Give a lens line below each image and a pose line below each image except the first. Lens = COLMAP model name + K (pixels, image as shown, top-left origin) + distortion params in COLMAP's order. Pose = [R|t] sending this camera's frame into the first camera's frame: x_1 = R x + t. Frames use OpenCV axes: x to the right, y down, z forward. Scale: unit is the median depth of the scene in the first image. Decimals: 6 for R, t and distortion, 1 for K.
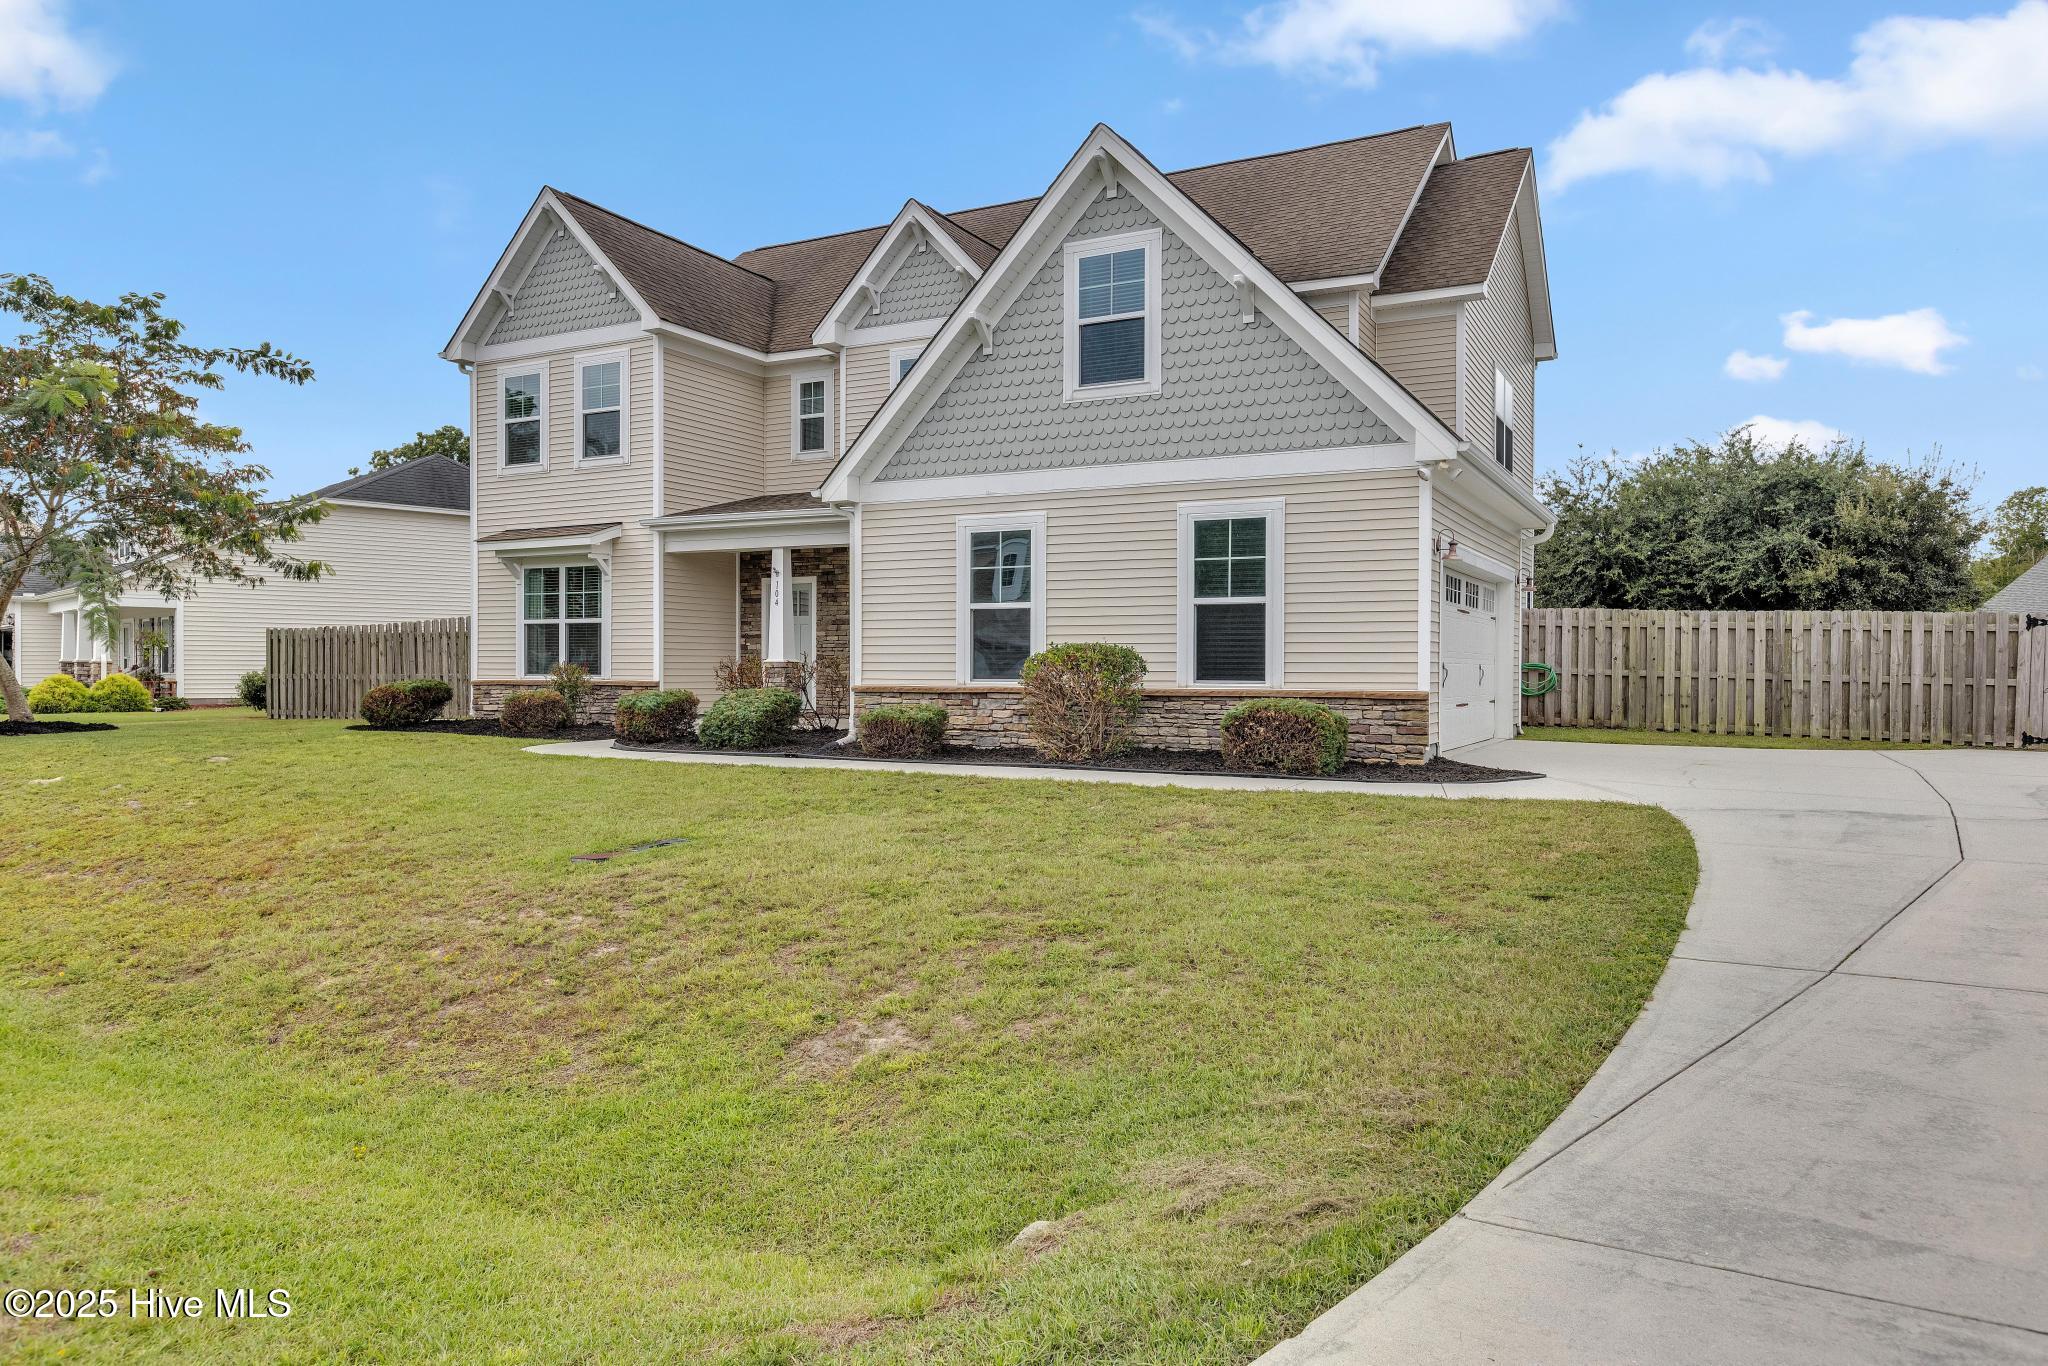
lens RADIAL K [[1308.0, 0, 1034.7], [0, 1308.0, 675.7], [0, 0, 1]] dist [0.002278, 0.000813]
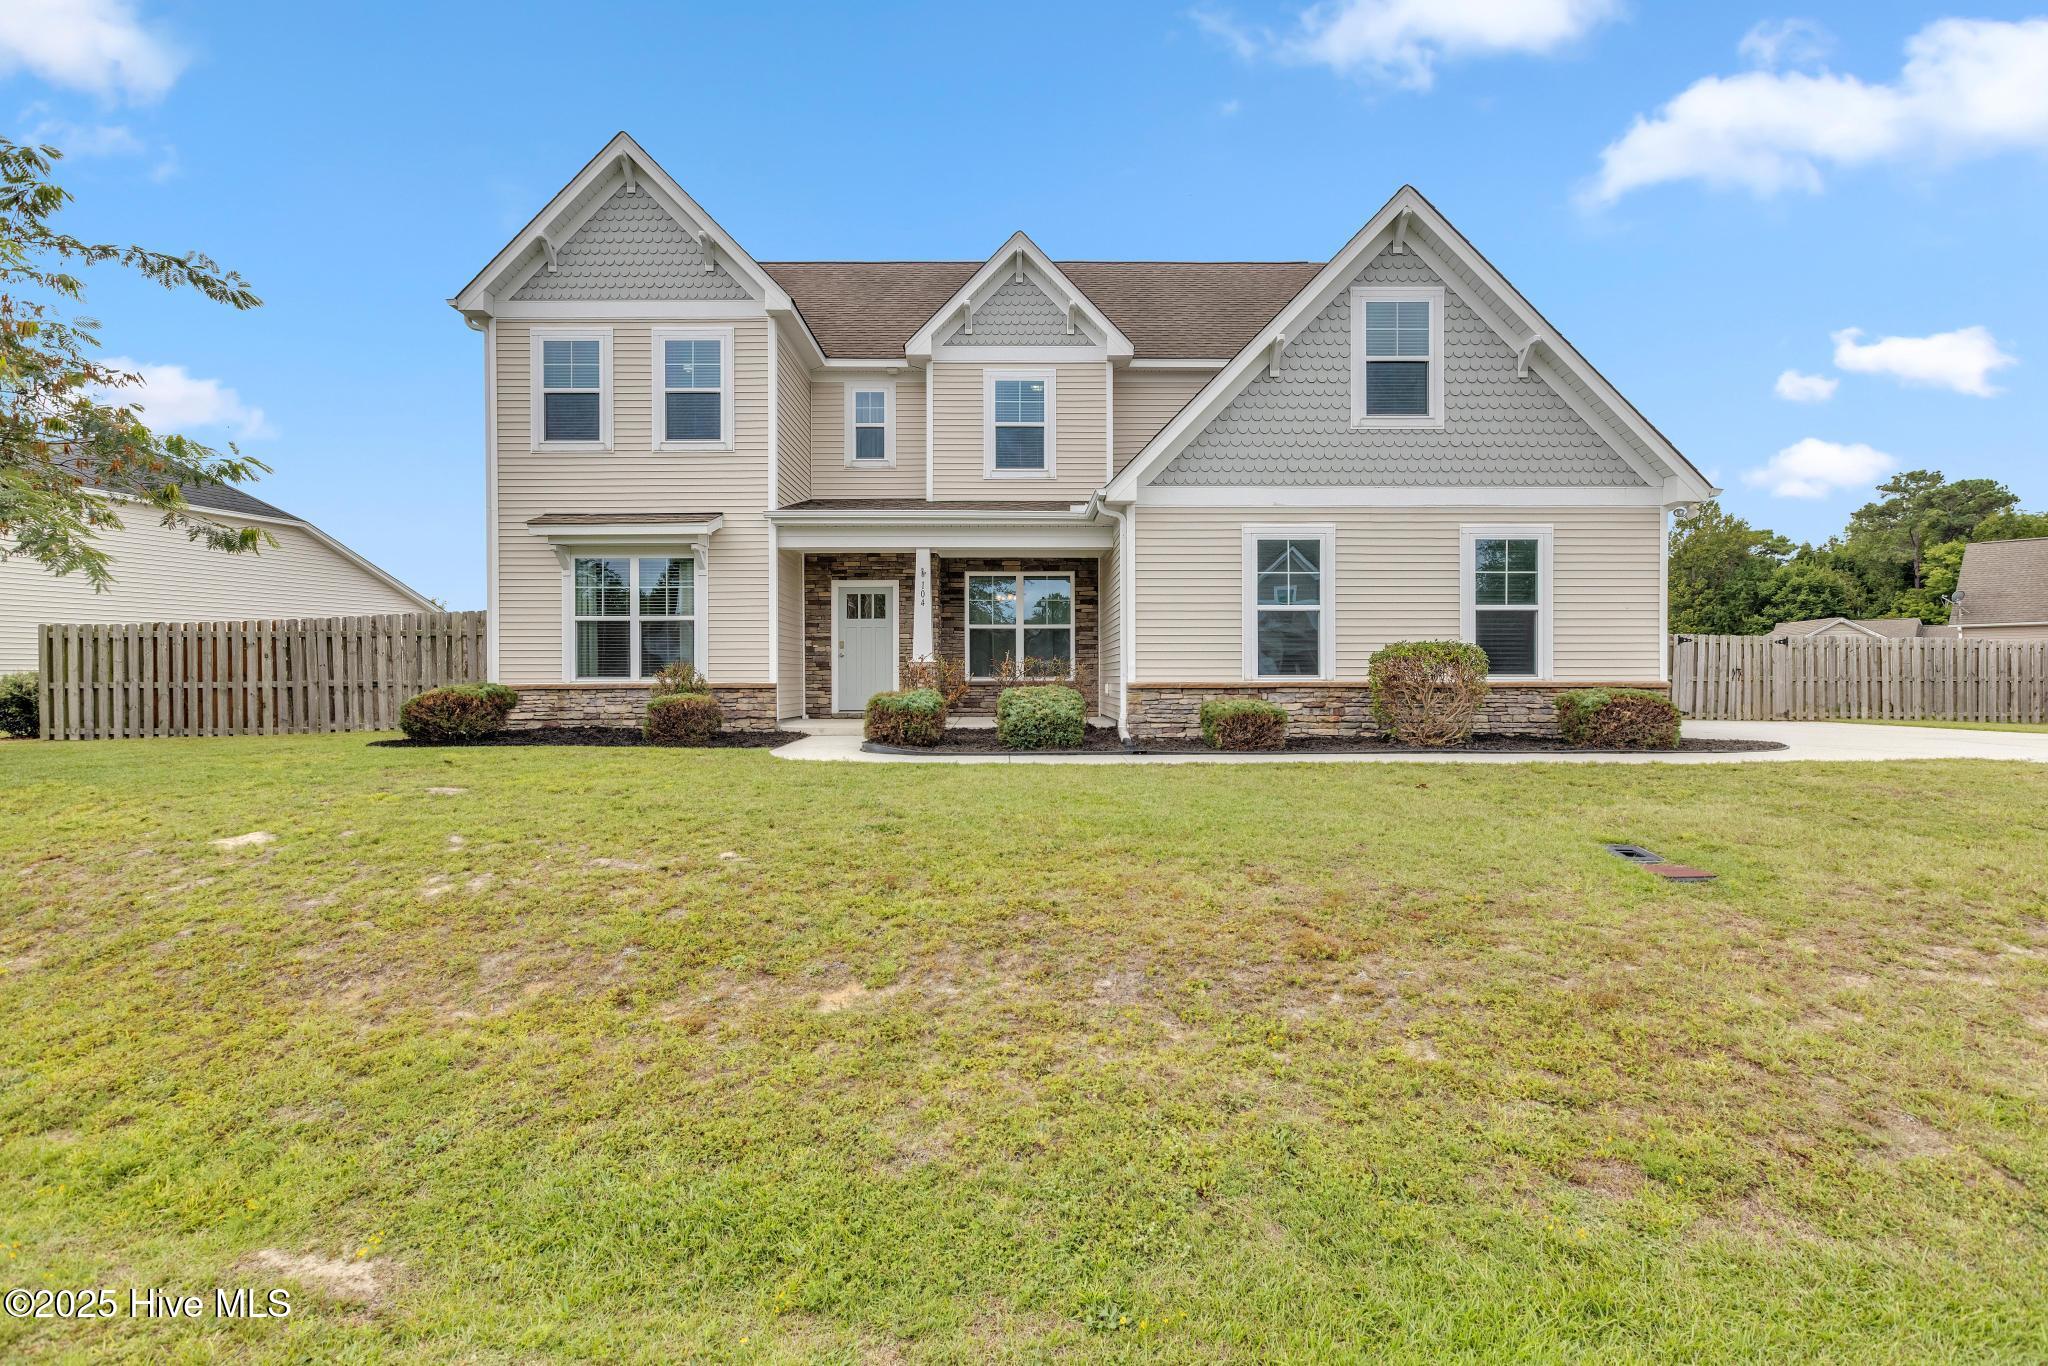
lens RADIAL K [[950.5, 0, 1013.9], [0, 950.5, 685.2], [0, 0, 1]] dist [-0.009314, -0.000151]
pose [[0.881619, -0.009821, 0.471859, -0.590831], [0.008807, 0.999952, 0.004357, 0.005442], [-0.471879, 0.000314, 0.881663, 0.400160]]
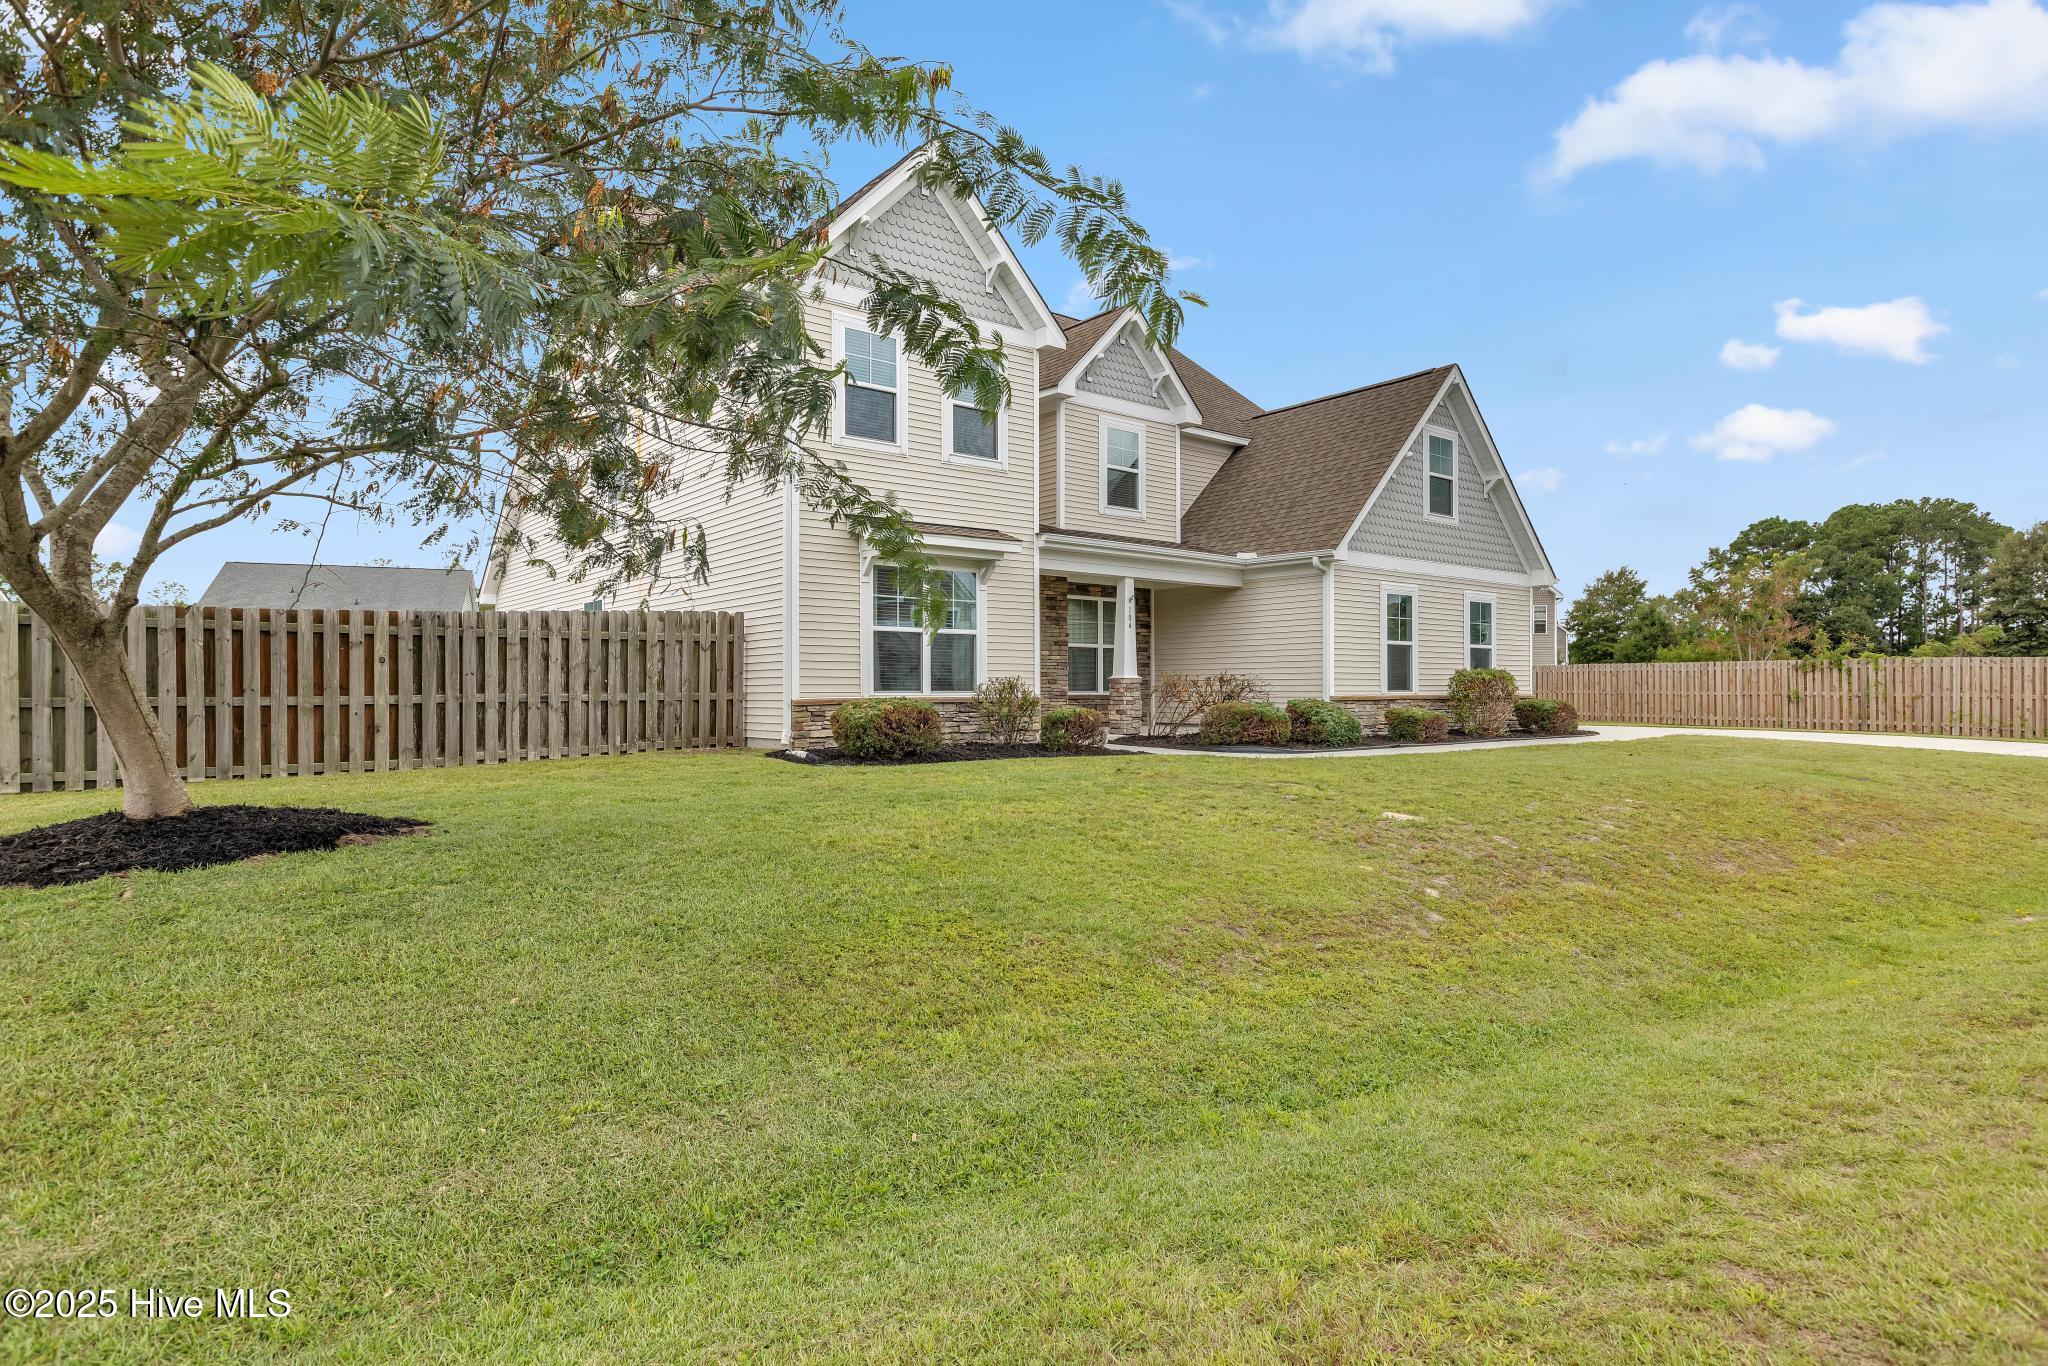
lens RADIAL K [[1071.7, 0, 1019.9], [0, 1071.7, 691.1], [0, 0, 1]] dist [-0.002180, 0.000096]
pose [[0.415215, -0.001841, 0.909721, -1.333341], [0.009263, 0.999955, -0.002205, 0.001802], [-0.909676, 0.009342, 0.415213, 0.864123]]
